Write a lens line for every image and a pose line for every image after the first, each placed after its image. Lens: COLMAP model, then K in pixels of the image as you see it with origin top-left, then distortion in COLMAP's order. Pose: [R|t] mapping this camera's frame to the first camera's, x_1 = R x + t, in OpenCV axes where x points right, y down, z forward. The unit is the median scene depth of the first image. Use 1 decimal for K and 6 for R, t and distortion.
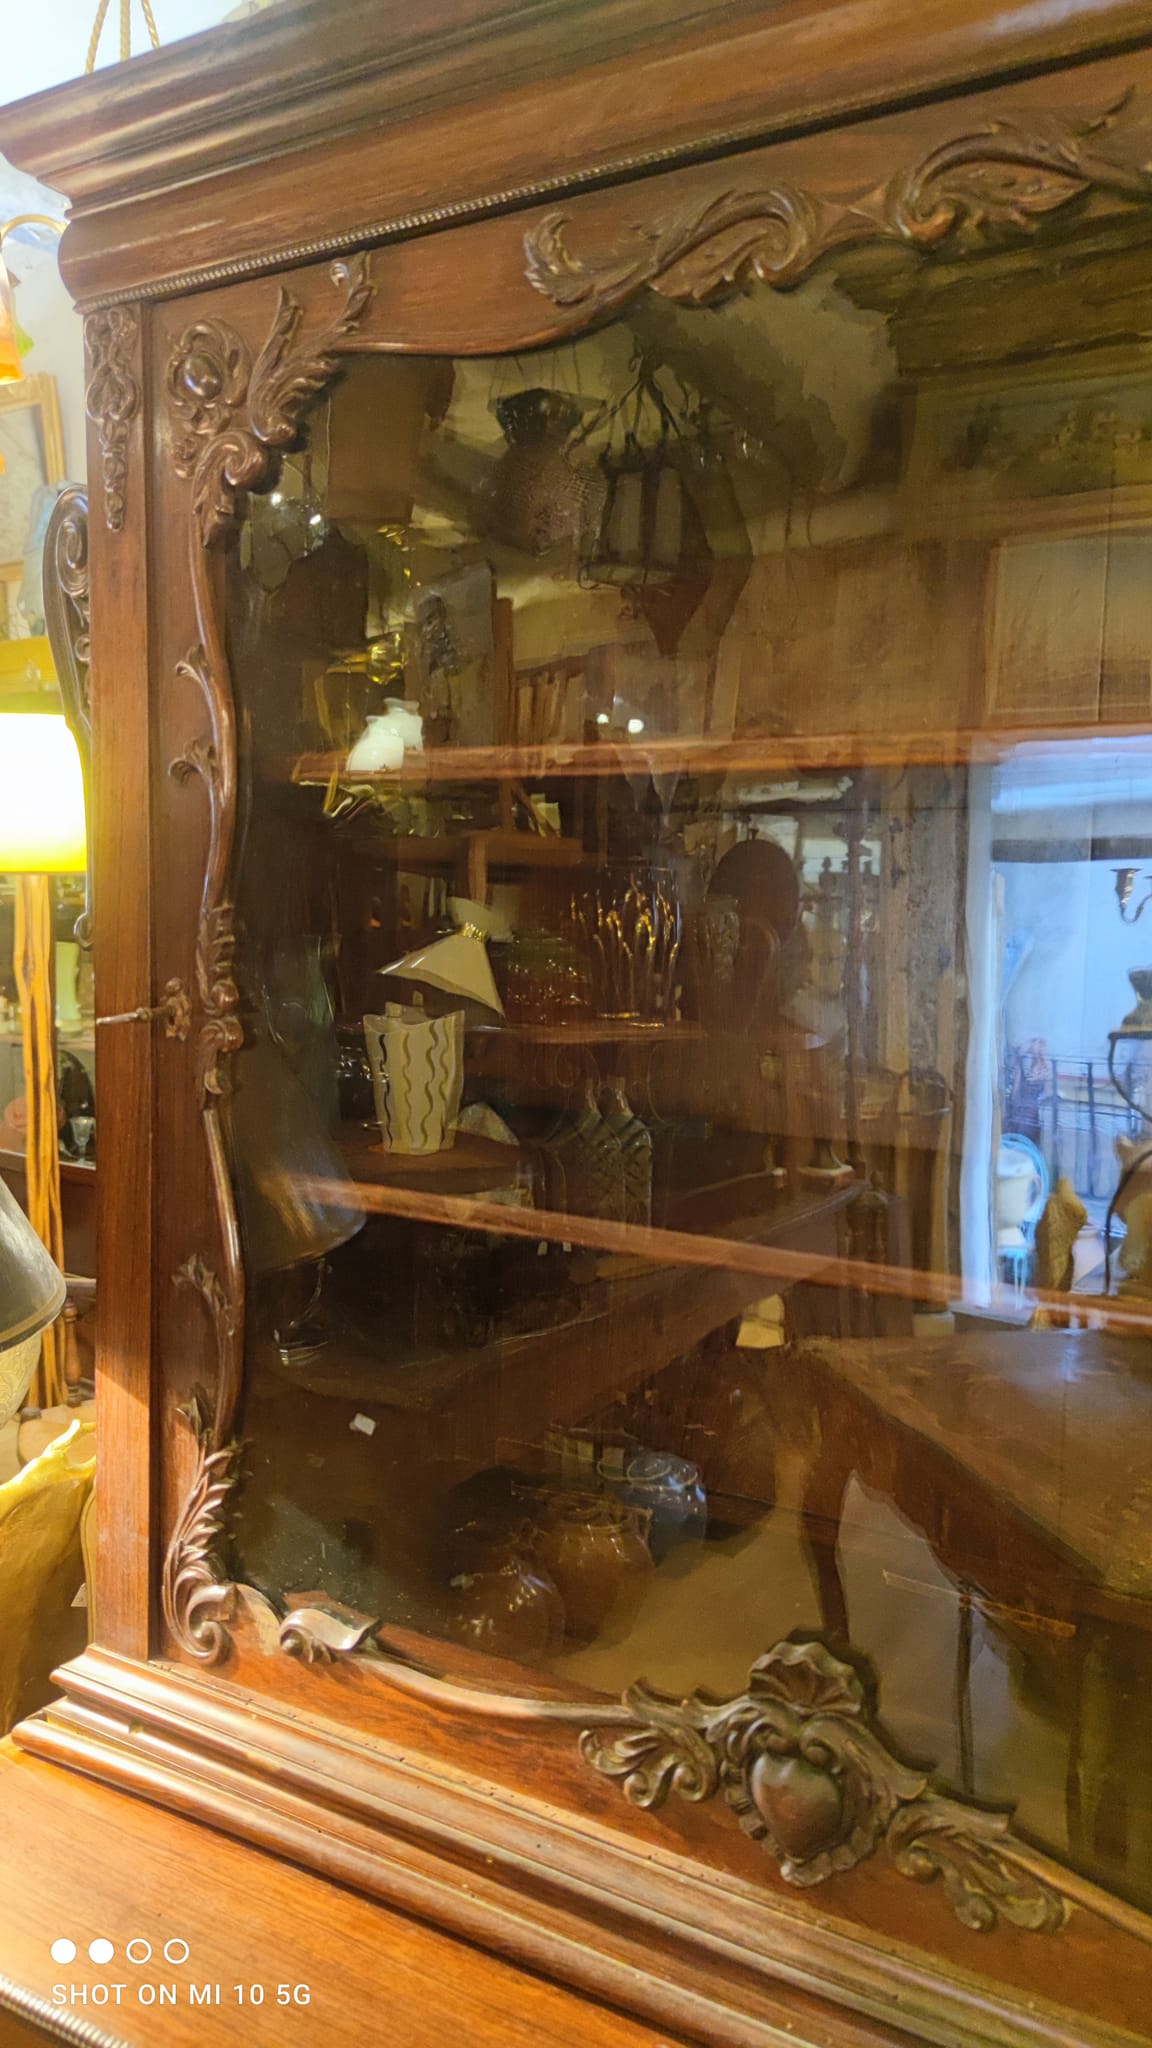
lens RADIAL K [[1515.3, 0, 566.0], [0, 1515.3, 1033.4], [0, 0, 1]] dist [0.057560, -0.056588]
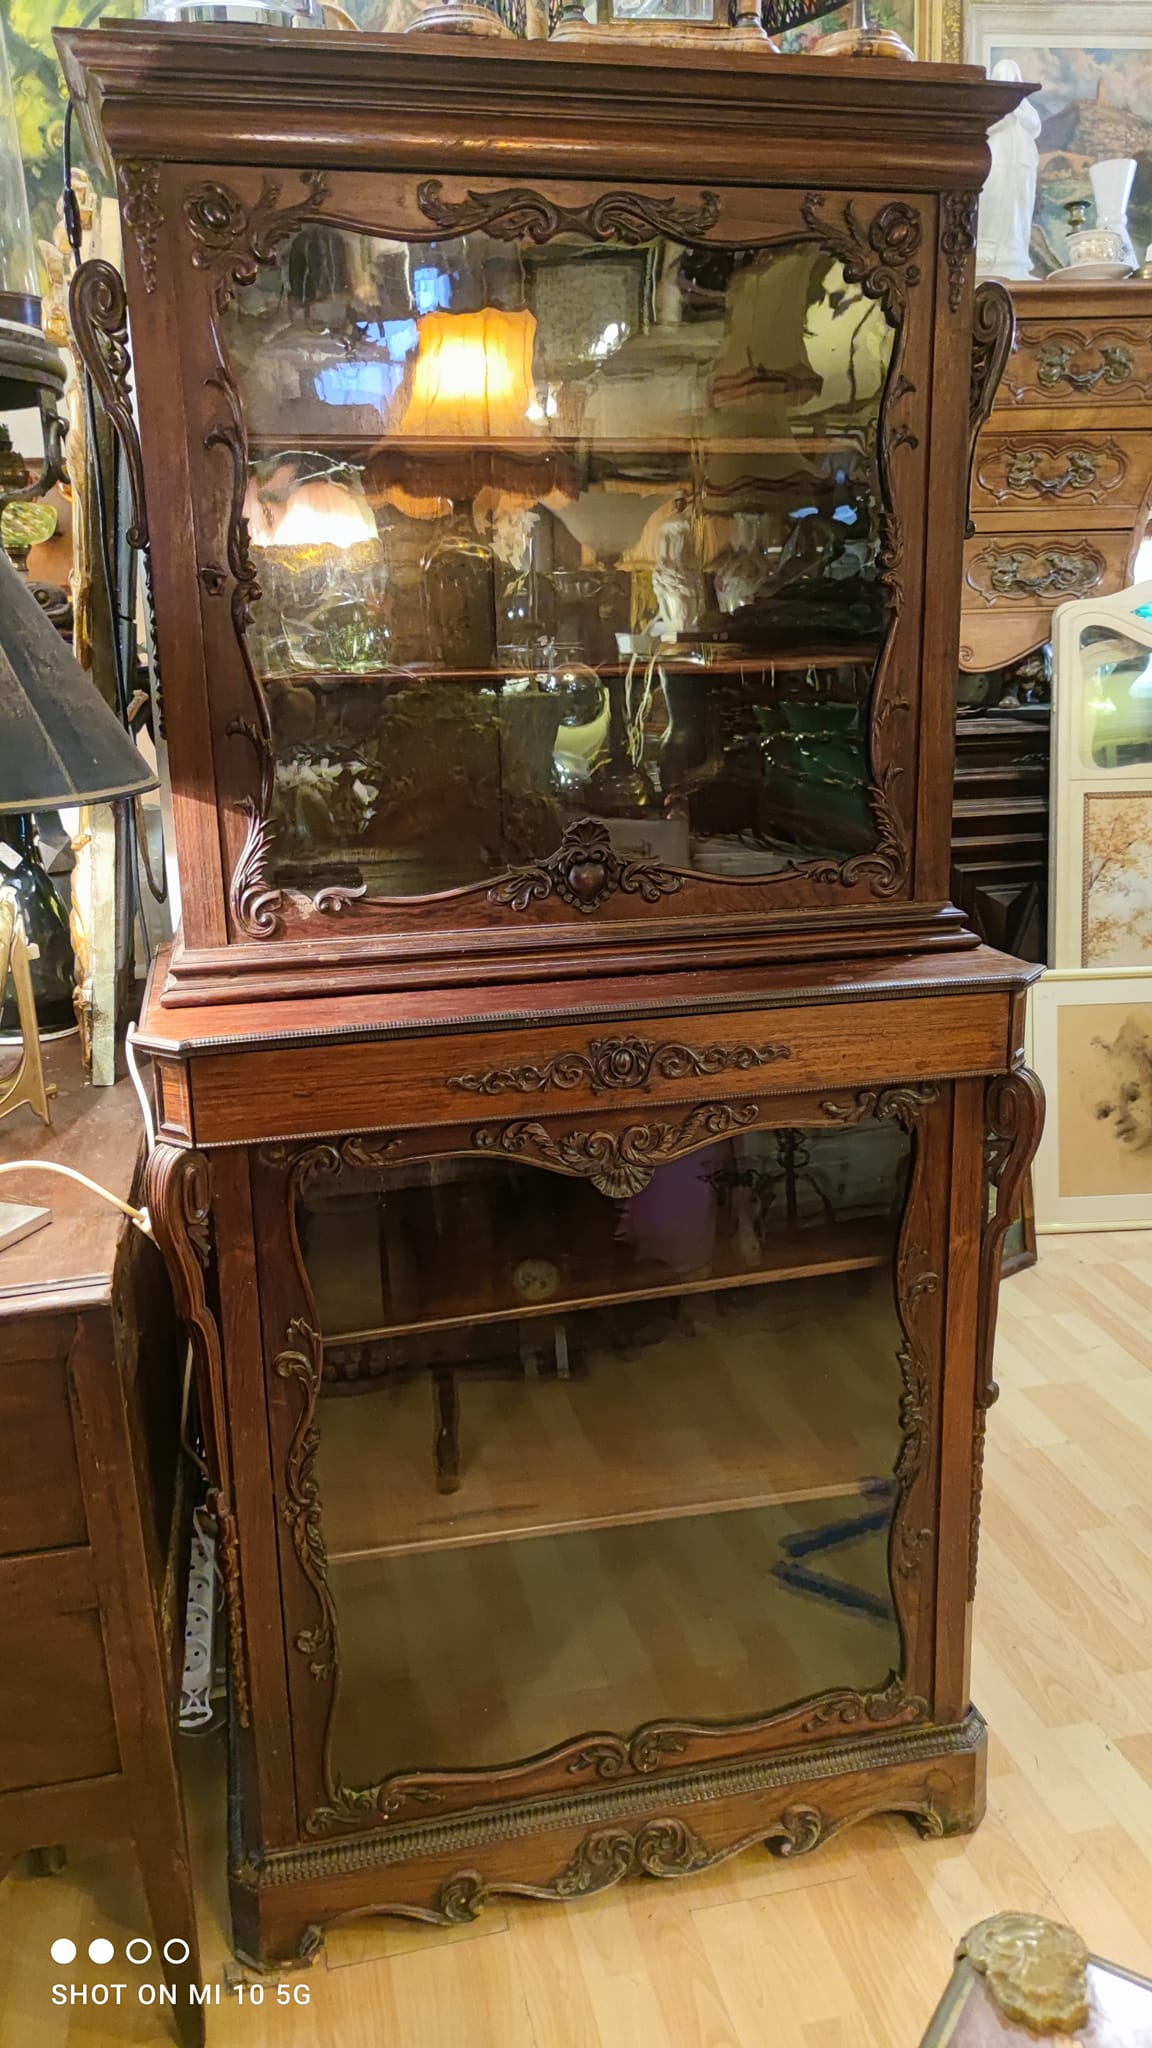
lens RADIAL K [[1497.6, 0, 567.6], [0, 1497.6, 1015.7], [0, 0, 1]] dist [0.075289, -0.070733]
pose [[0.719611, -0.206152, 0.663070, -1.303423], [0.094820, 0.975141, 0.200271, 0.176621], [-0.687873, -0.081245, 0.721270, -0.667369]]
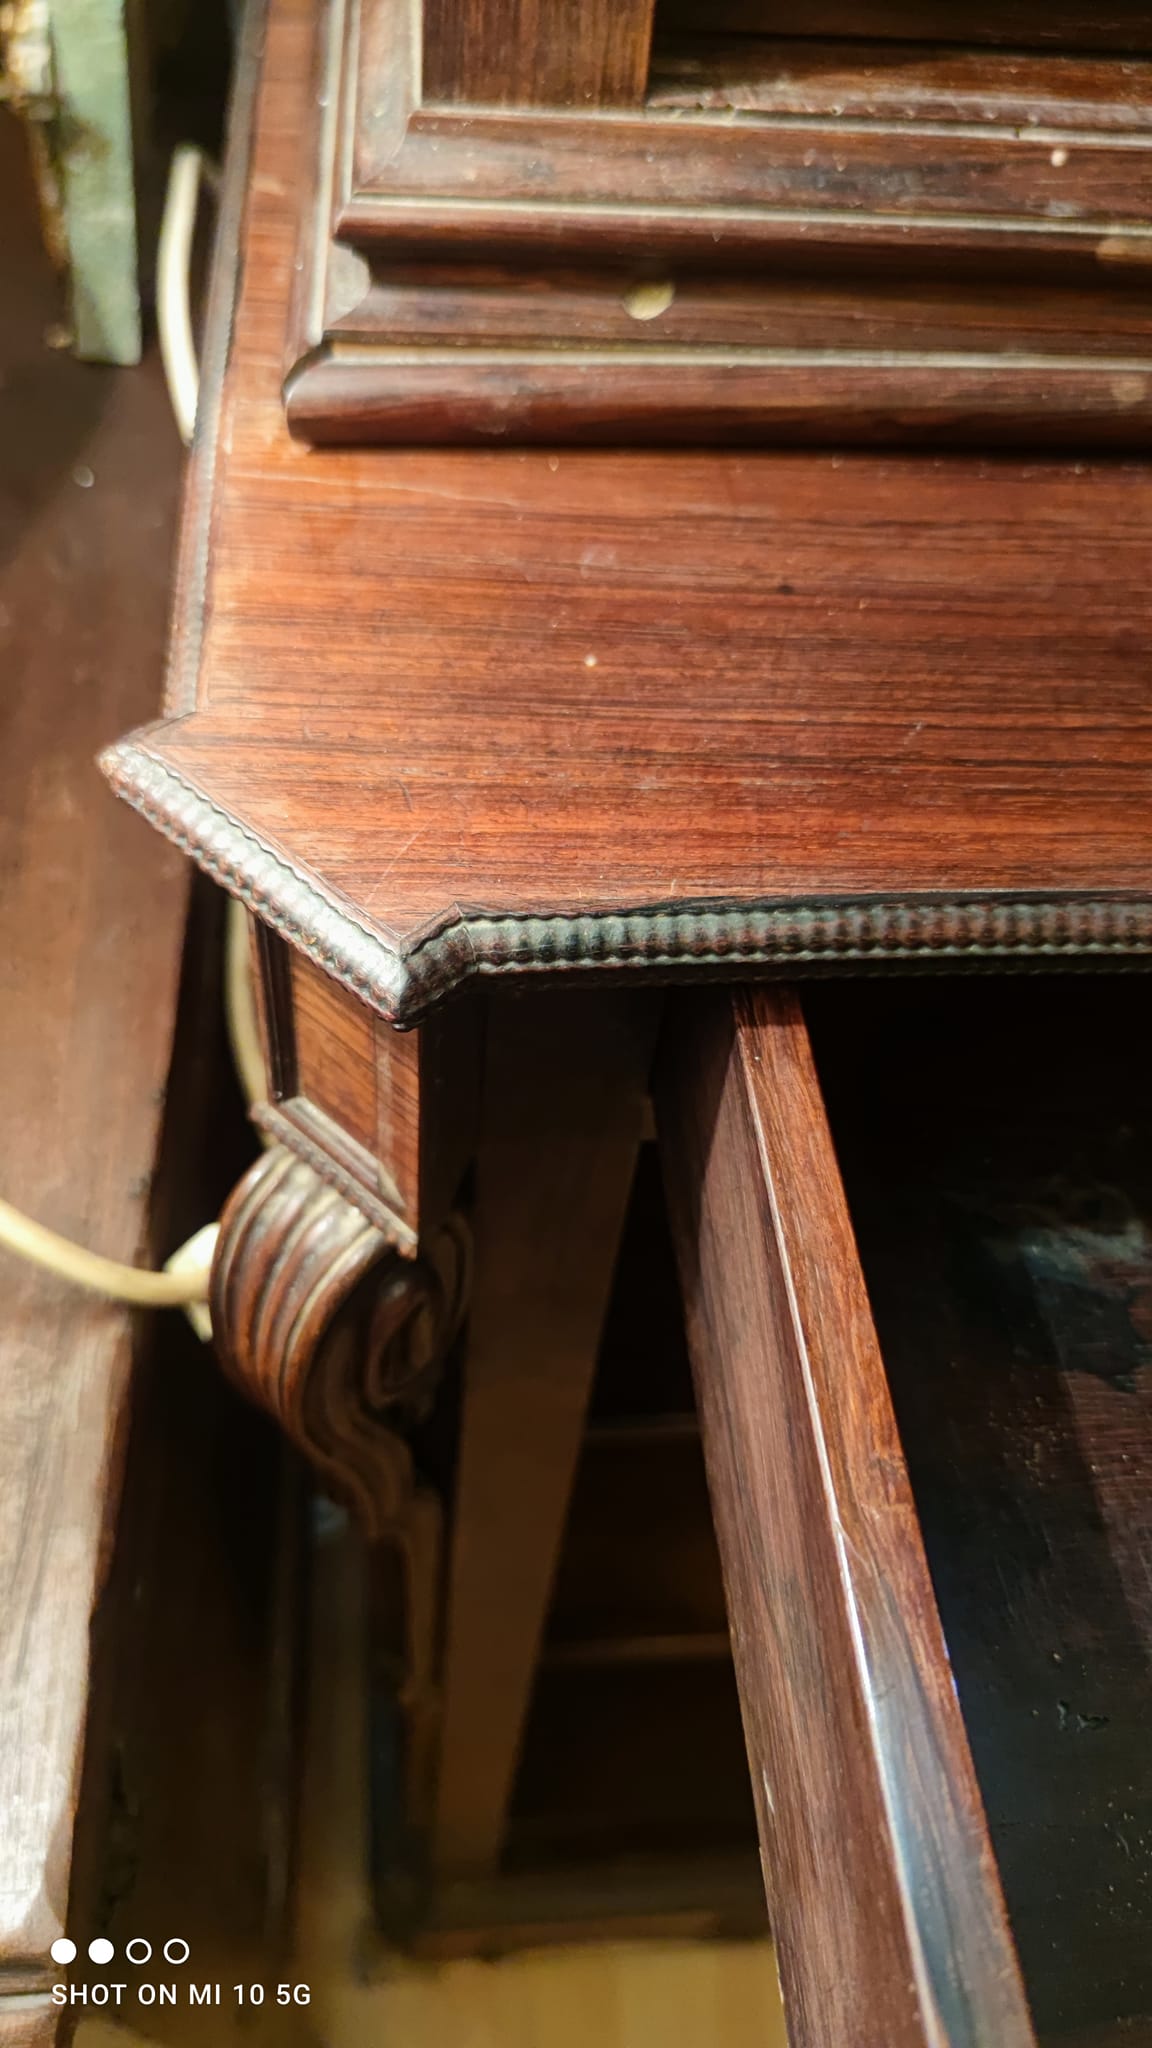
lens RADIAL K [[1628.2, 0, 576.0], [0, 1628.2, 1024.0], [0, 0, 1]] dist [-0.032590, 0.001744]
pose [[0.811210, -0.429920, 0.396366, -0.558230], [-0.006267, 0.671403, 0.741066, 0.302555], [-0.584721, -0.603644, 0.541955, 0.740018]]
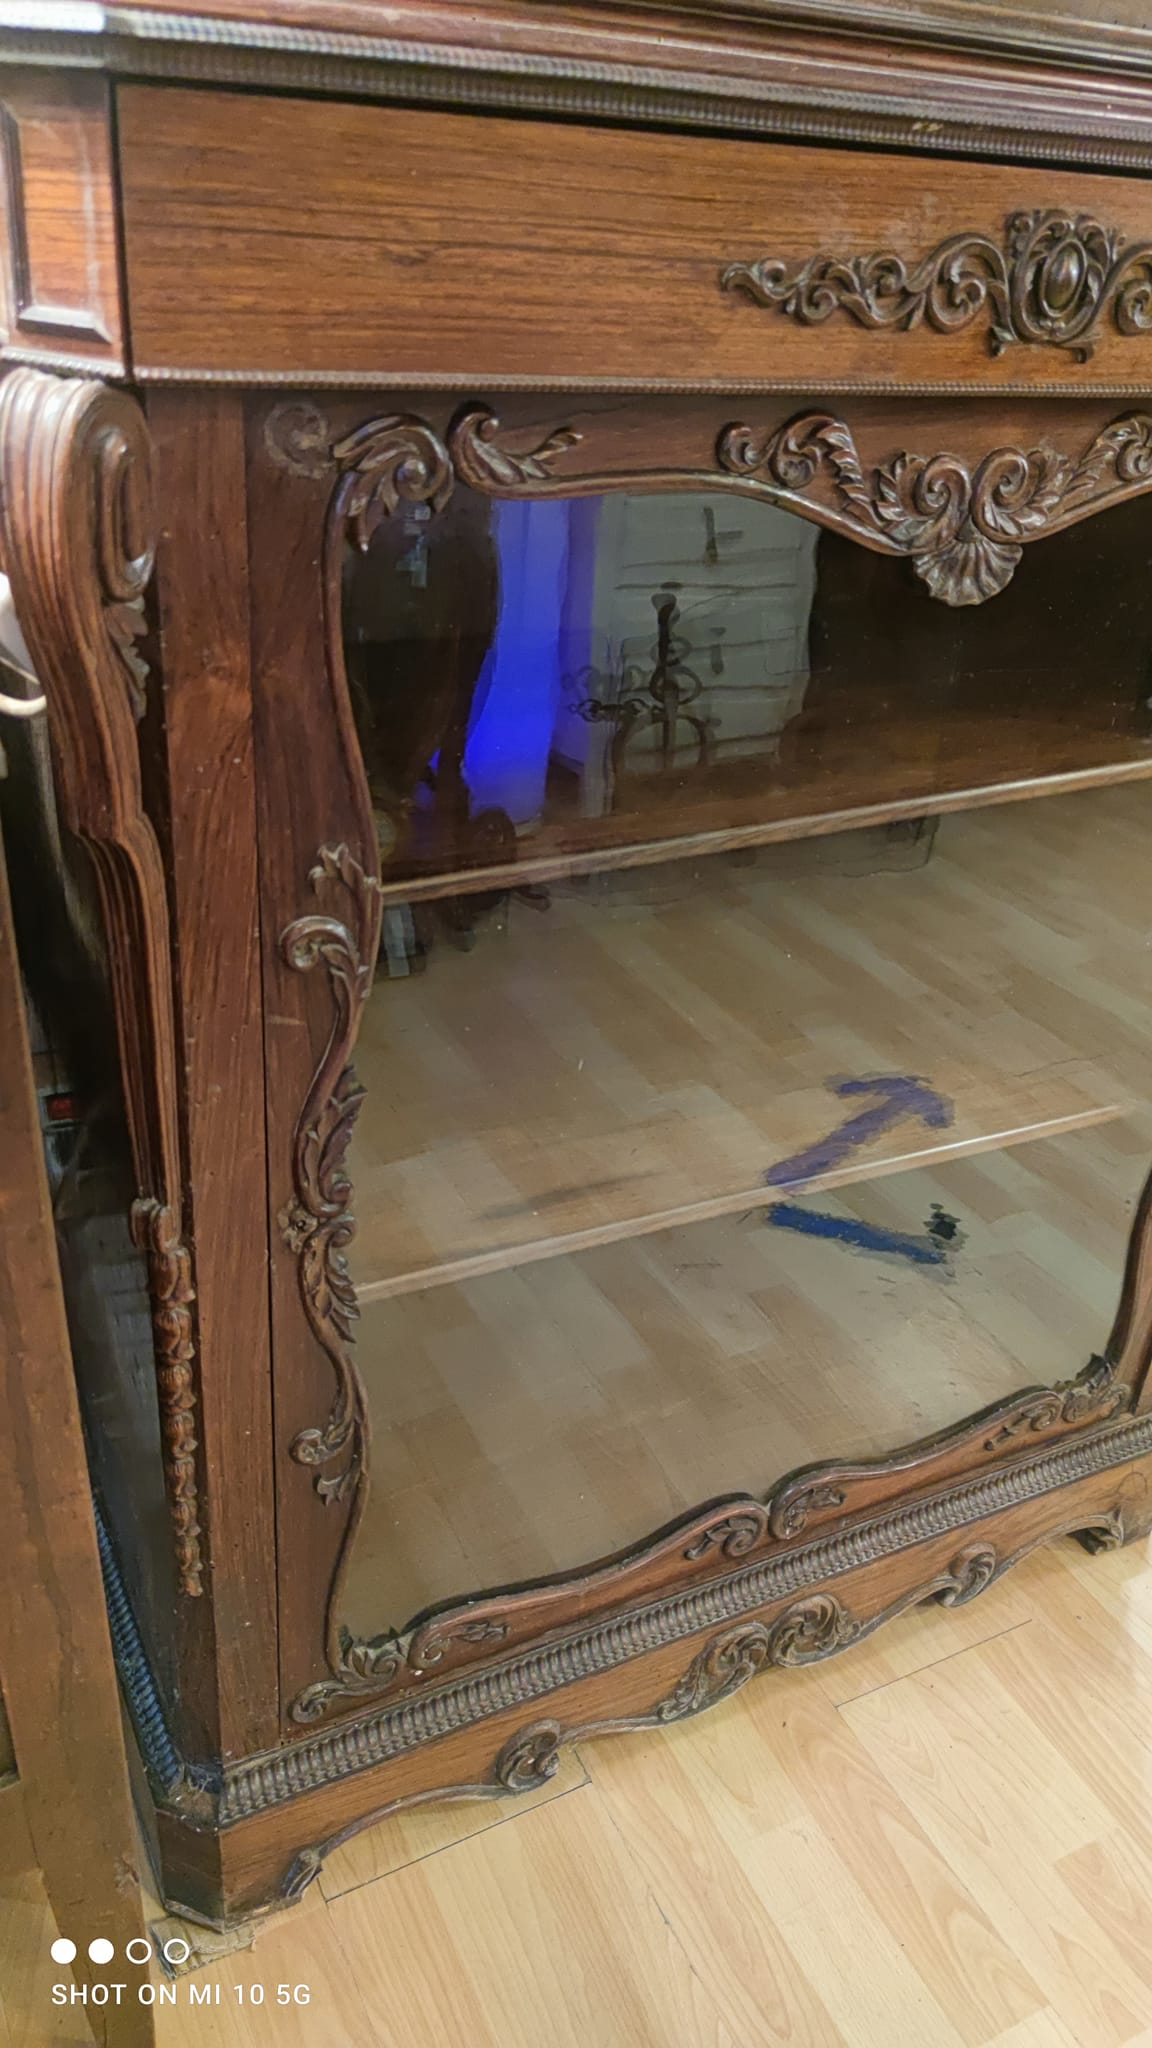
lens RADIAL K [[1530.8, 0, 585.8], [0, 1530.8, 1027.9], [0, 0, 1]] dist [0.056721, -0.054736]
pose [[0.519033, -0.404396, 0.753039, -0.985645], [0.000202, 0.881059, 0.473006, 0.586477], [-0.854754, -0.245354, 0.457381, 0.387027]]
